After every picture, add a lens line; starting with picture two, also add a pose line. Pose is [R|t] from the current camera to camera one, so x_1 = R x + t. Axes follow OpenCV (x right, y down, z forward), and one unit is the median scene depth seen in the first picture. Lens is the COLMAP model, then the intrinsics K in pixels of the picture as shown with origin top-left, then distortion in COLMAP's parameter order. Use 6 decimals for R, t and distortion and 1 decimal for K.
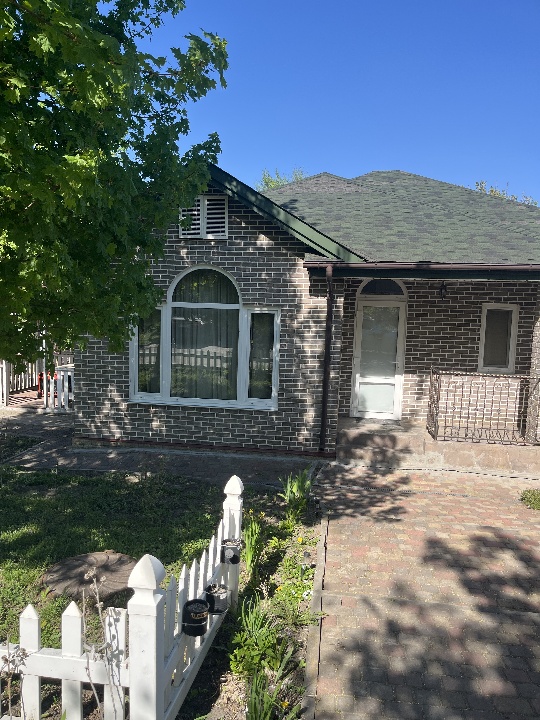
lens RADIAL K [[539.6, 0, 270.0], [0, 539.6, 361.8], [0, 0, 1]] dist [0.052503, -0.073115]
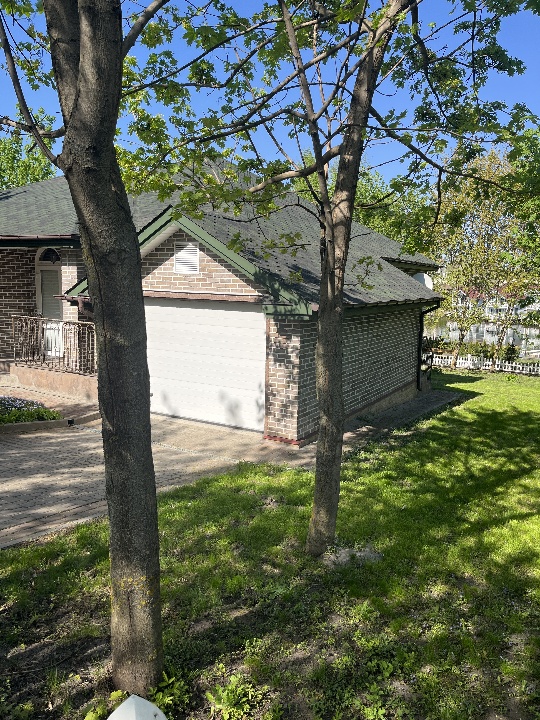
lens RADIAL K [[539.6, 0, 275.7], [0, 539.6, 361.7], [0, 0, 1]] dist [0.052503, -0.073115]
pose [[0.936967, 0.043415, -0.346709, 1.575748], [-0.028125, 0.998402, 0.049015, 0.054056], [0.348283, -0.036174, 0.936691, -0.067223]]
